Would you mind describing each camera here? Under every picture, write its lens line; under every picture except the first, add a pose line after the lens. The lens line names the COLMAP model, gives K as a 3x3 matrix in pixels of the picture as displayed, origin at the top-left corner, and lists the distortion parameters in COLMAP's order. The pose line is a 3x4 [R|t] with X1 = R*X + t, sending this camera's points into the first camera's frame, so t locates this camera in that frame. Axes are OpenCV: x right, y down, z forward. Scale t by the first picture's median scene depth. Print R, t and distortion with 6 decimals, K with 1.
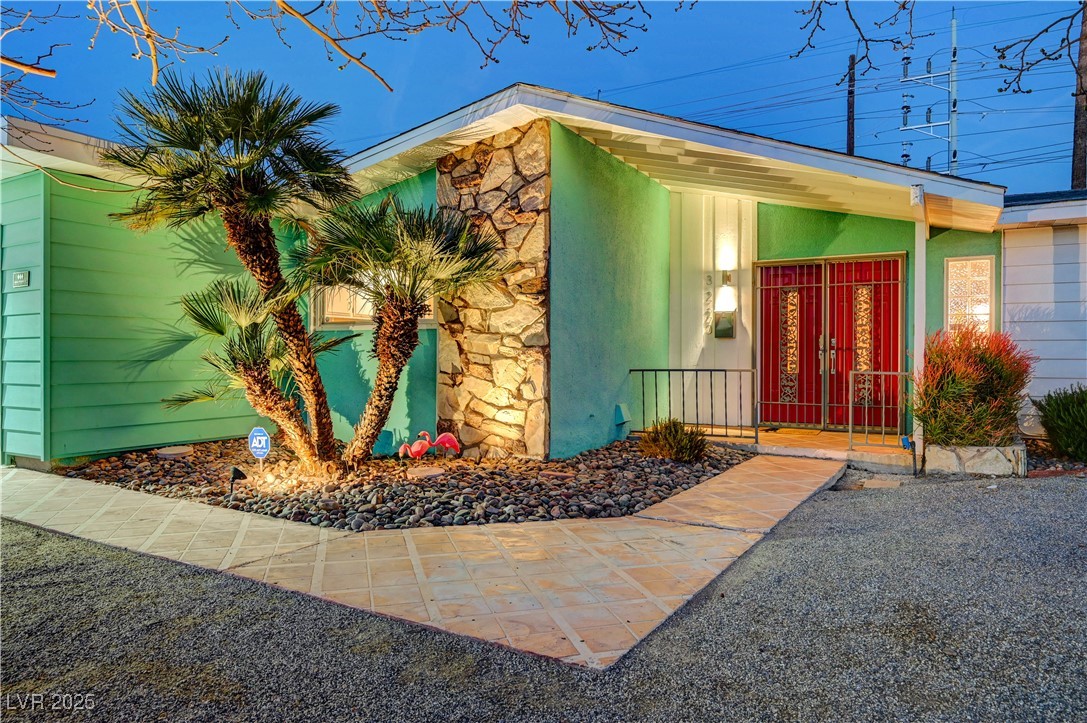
lens RADIAL K [[711.3, 0, 543.5], [0, 711.3, 361.5], [0, 0, 1]] dist [-0.004867, -0.001716]
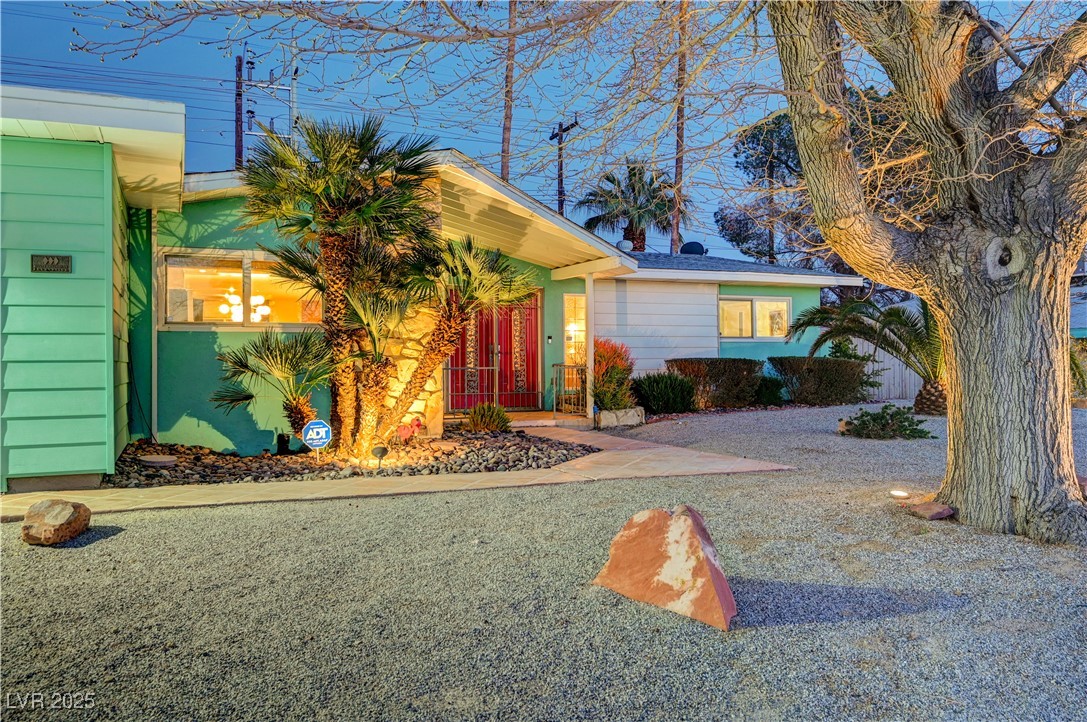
lens RADIAL K [[828.7, 0, 543.5], [0, 828.7, 361.0], [0, 0, 1]] dist [-0.051894, -0.000286]
pose [[0.604107, -0.004802, 0.796889, -0.847737], [0.015613, 0.999861, -0.005811, 0.009364], [-0.796750, 0.015952, 0.604098, -0.040769]]
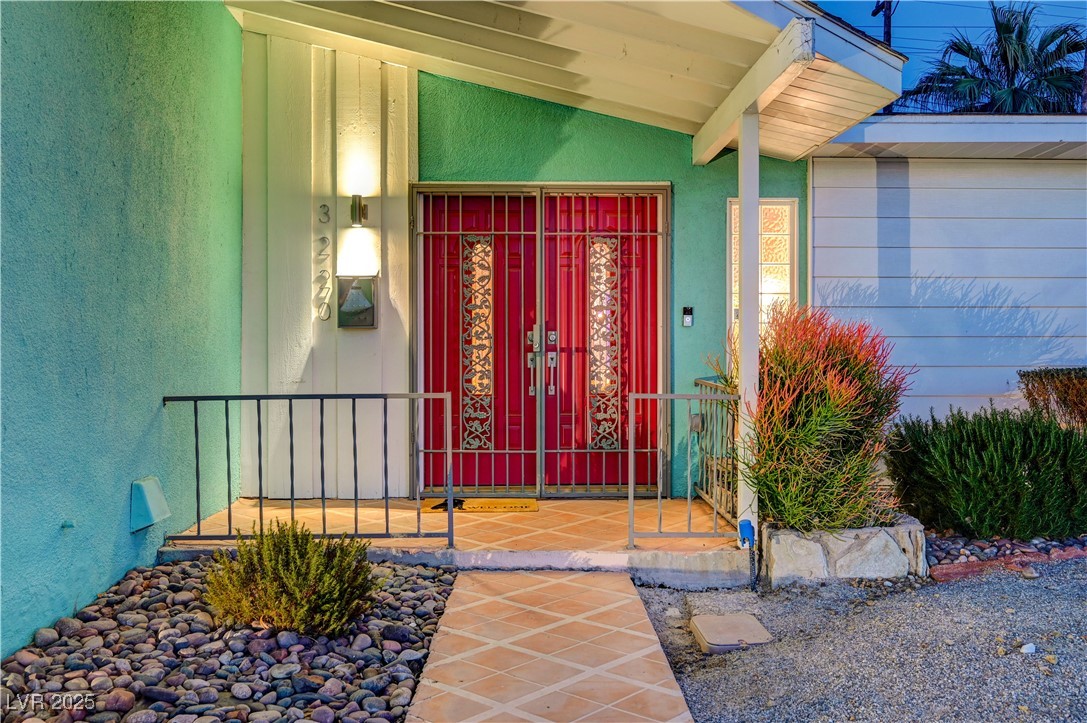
lens RADIAL K [[932.0, 0, 543.5], [0, 932.0, 361.5], [0, 0, 1]] dist [-0.004673, 0.015266]
pose [[0.857486, -0.005924, 0.514474, 0.027174], [0.006848, 0.999977, 0.000101, -0.008970], [-0.514462, 0.003436, 0.857506, 0.390396]]
